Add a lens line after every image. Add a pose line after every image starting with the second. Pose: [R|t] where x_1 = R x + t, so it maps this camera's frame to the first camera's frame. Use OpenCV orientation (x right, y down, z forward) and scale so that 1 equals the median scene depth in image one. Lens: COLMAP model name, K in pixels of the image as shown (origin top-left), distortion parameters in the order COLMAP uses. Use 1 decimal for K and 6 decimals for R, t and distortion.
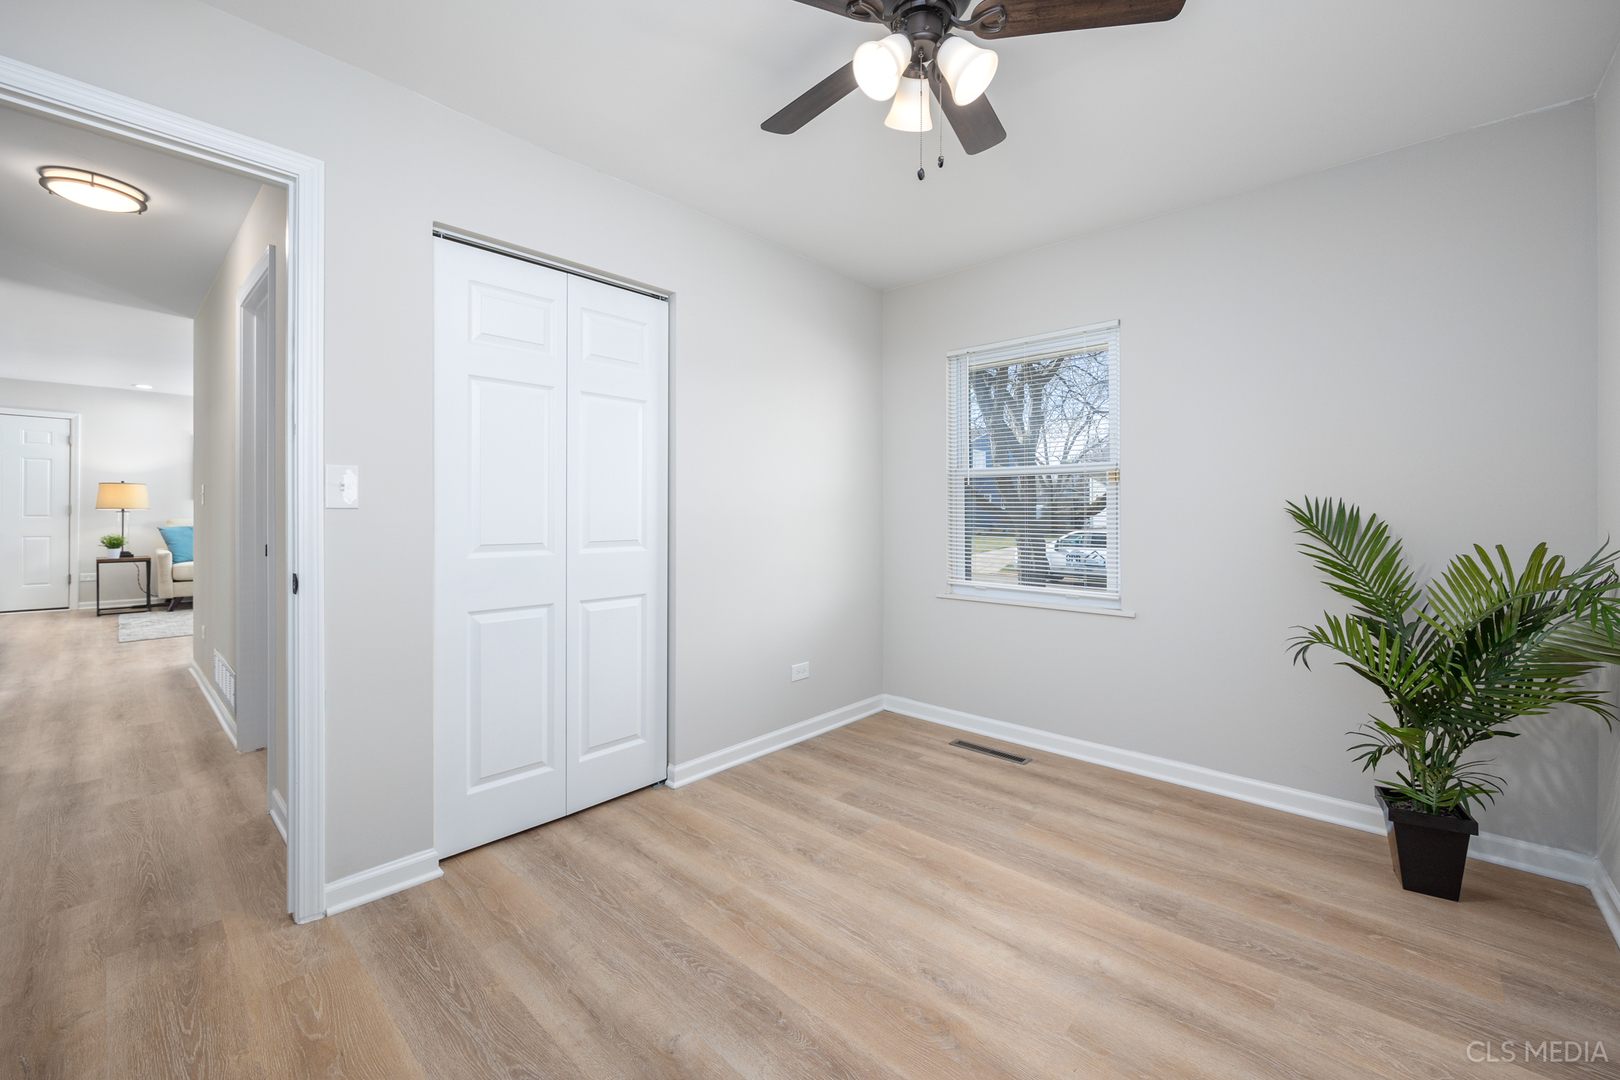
lens RADIAL K [[659.2, 0, 807.0], [0, 659.2, 517.2], [0, 0, 1]] dist [-0.002536, 0.001306]
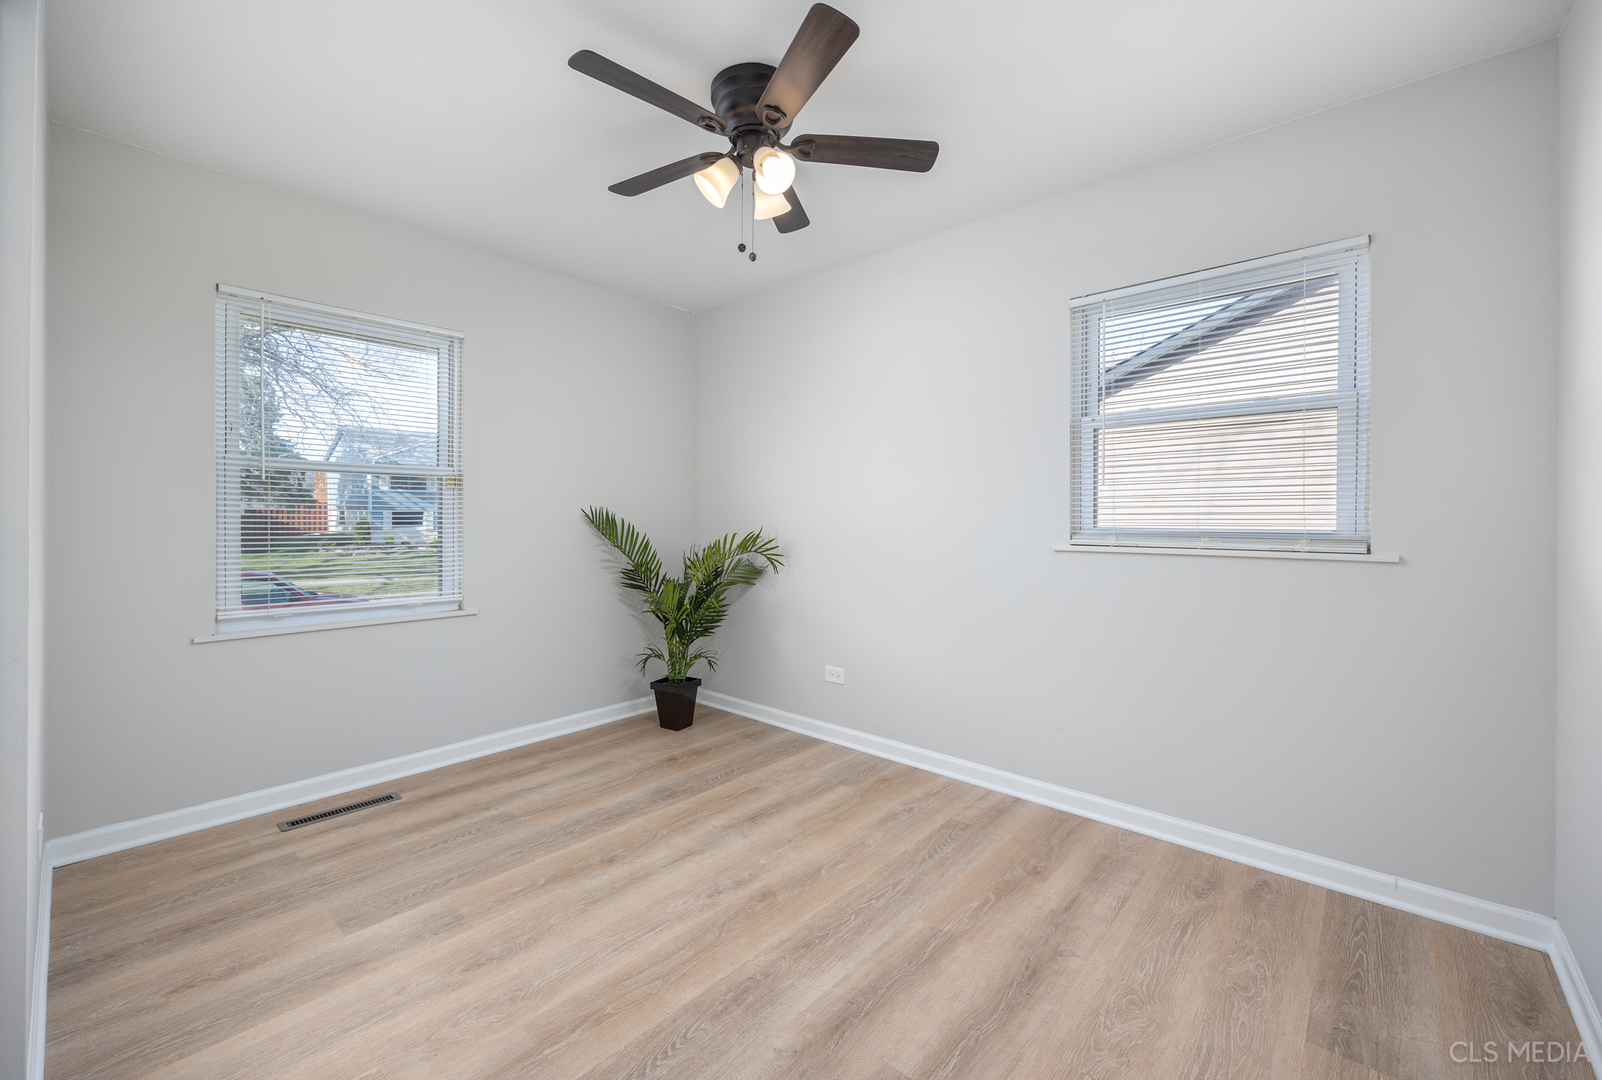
lens RADIAL K [[651.9, 0, 802.9], [0, 651.9, 525.0], [0, 0, 1]] dist [-0.002536, 0.001306]
pose [[-0.030641, -0.012405, 0.999453, -0.709975], [0.000805, 0.999922, 0.012436, -0.008126], [-0.999530, 0.001186, -0.030629, 0.601187]]
